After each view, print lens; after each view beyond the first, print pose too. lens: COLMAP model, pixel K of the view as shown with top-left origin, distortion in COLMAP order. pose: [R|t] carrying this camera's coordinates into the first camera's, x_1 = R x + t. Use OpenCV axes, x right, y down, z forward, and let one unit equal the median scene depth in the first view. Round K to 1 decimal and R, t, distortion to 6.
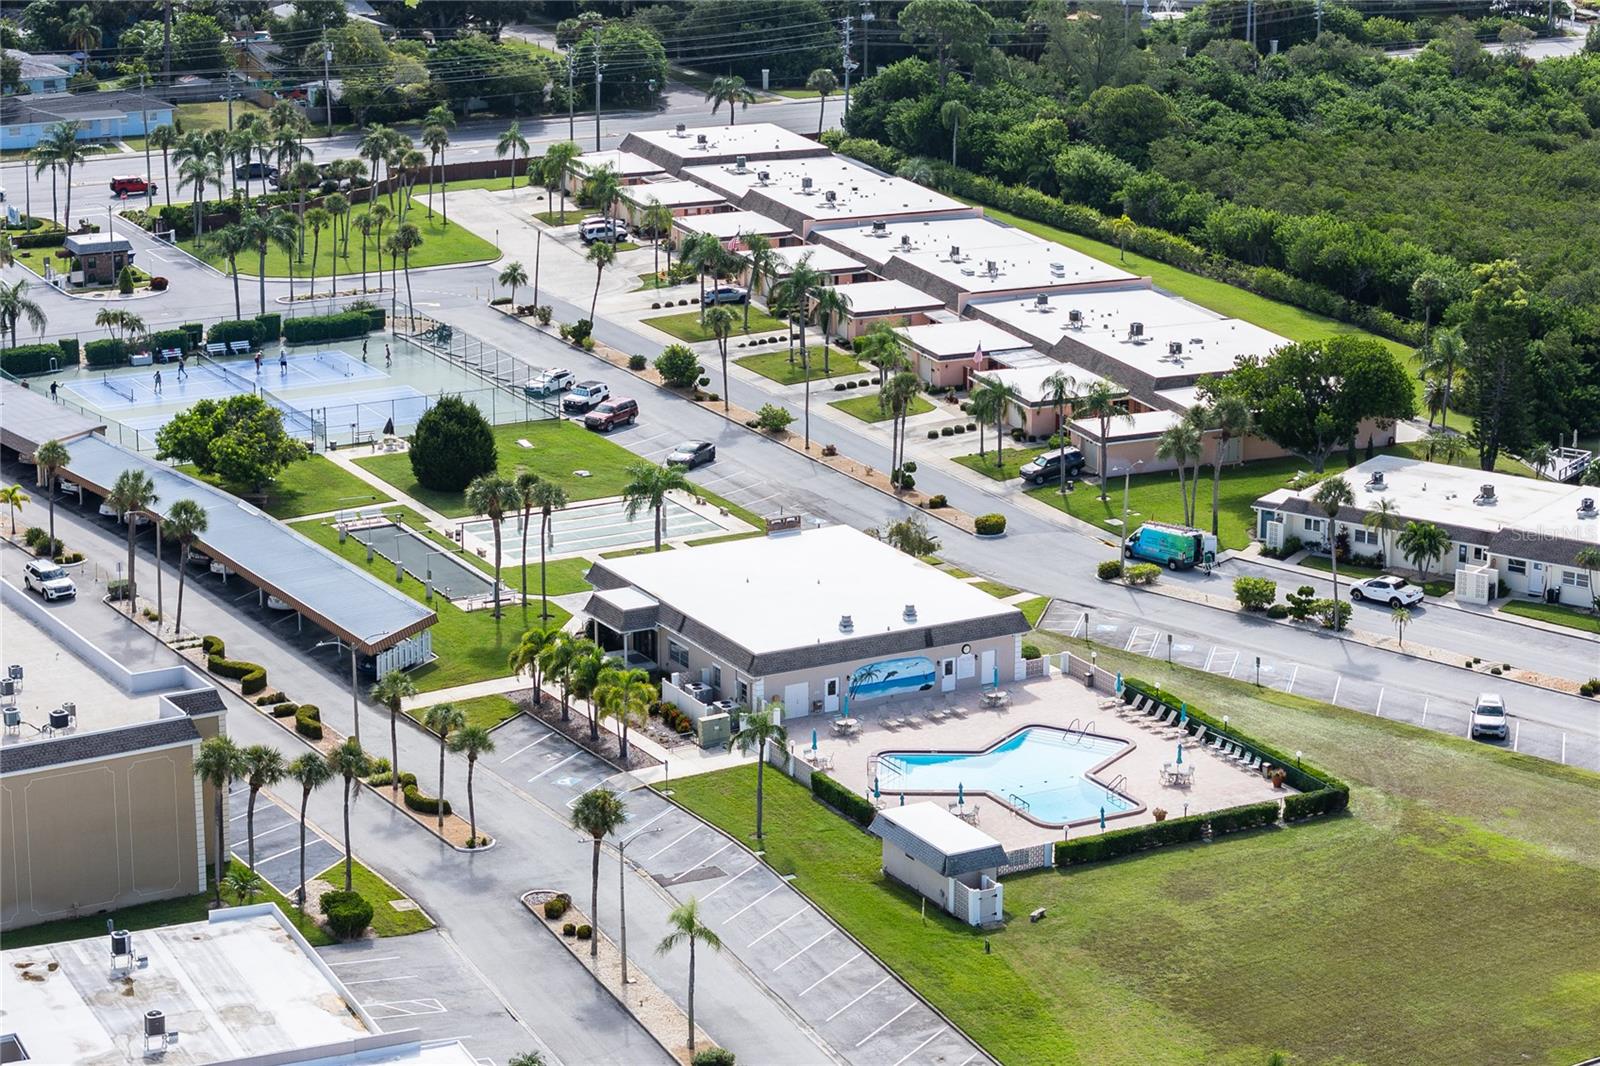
lens RADIAL K [[3677.7, 0, 800.0], [0, 3677.7, 533.0], [0, 0, 1]] dist [-0.005675, 0.058295]
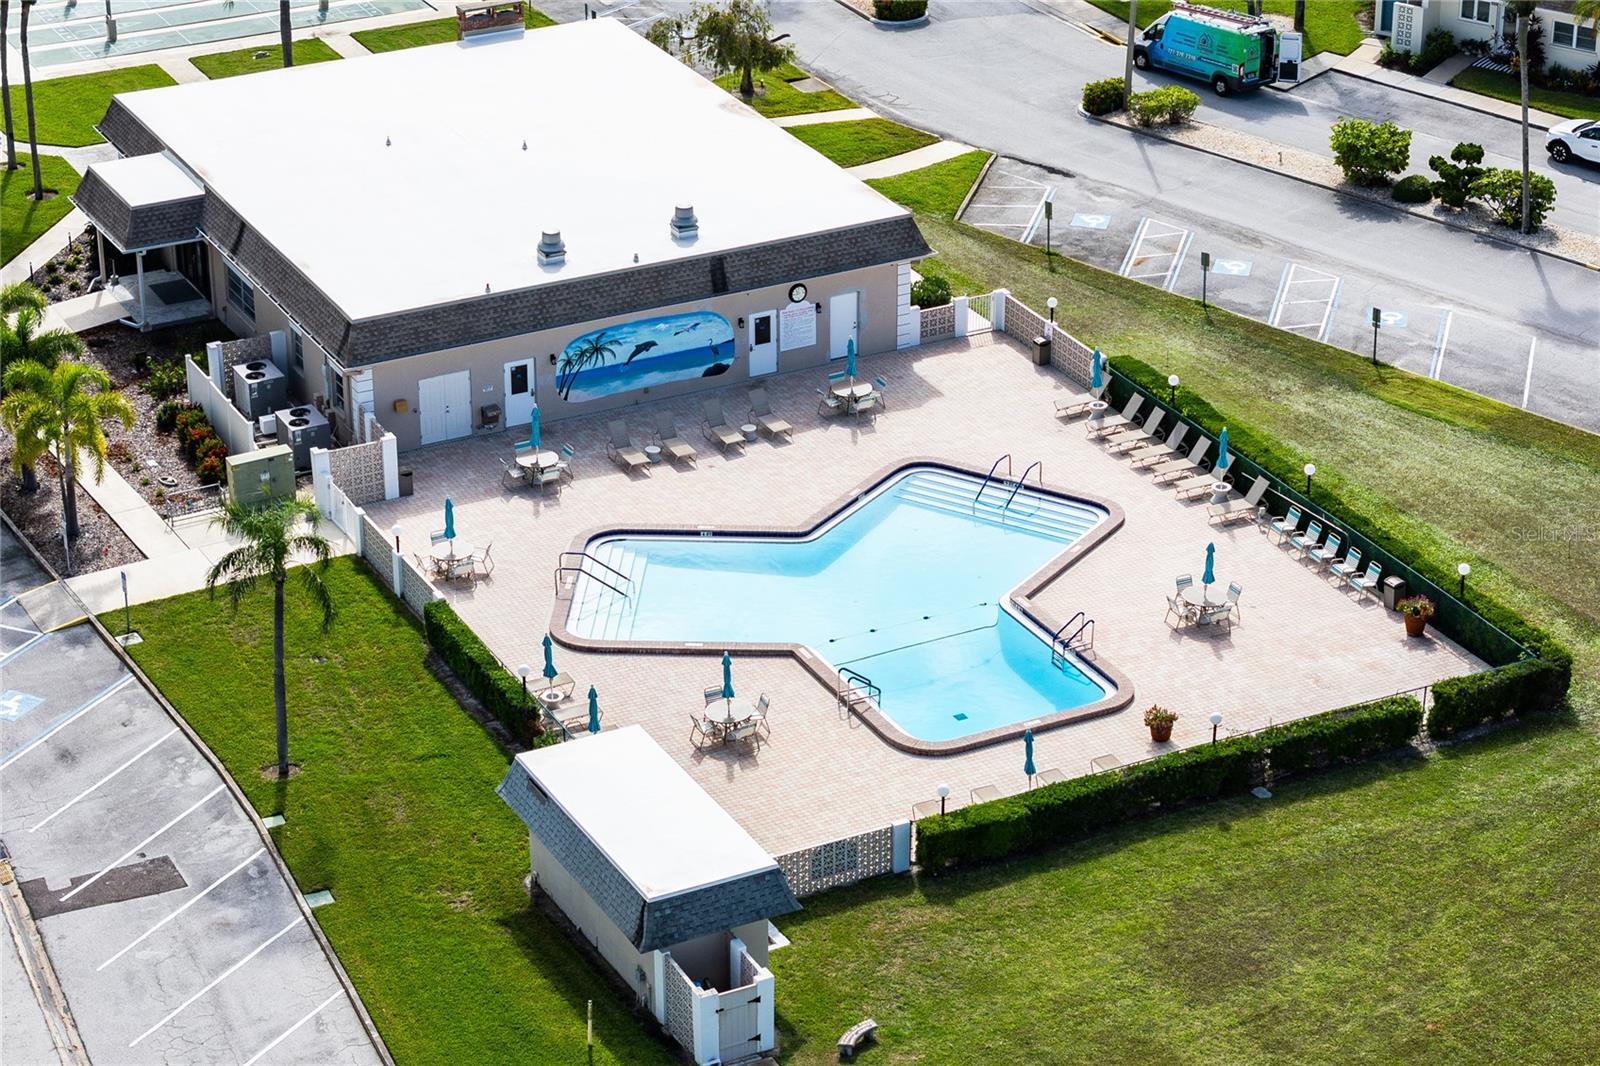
lens RADIAL K [[3677.7, 0, 800.0], [0, 3677.7, 533.0], [0, 0, 1]] dist [-0.005675, 0.058295]
pose [[0.999764, 0.008044, -0.020202, 0.056593], [-0.004329, 0.984094, 0.177595, -0.025953], [0.021309, -0.177466, 0.983896, 0.503415]]
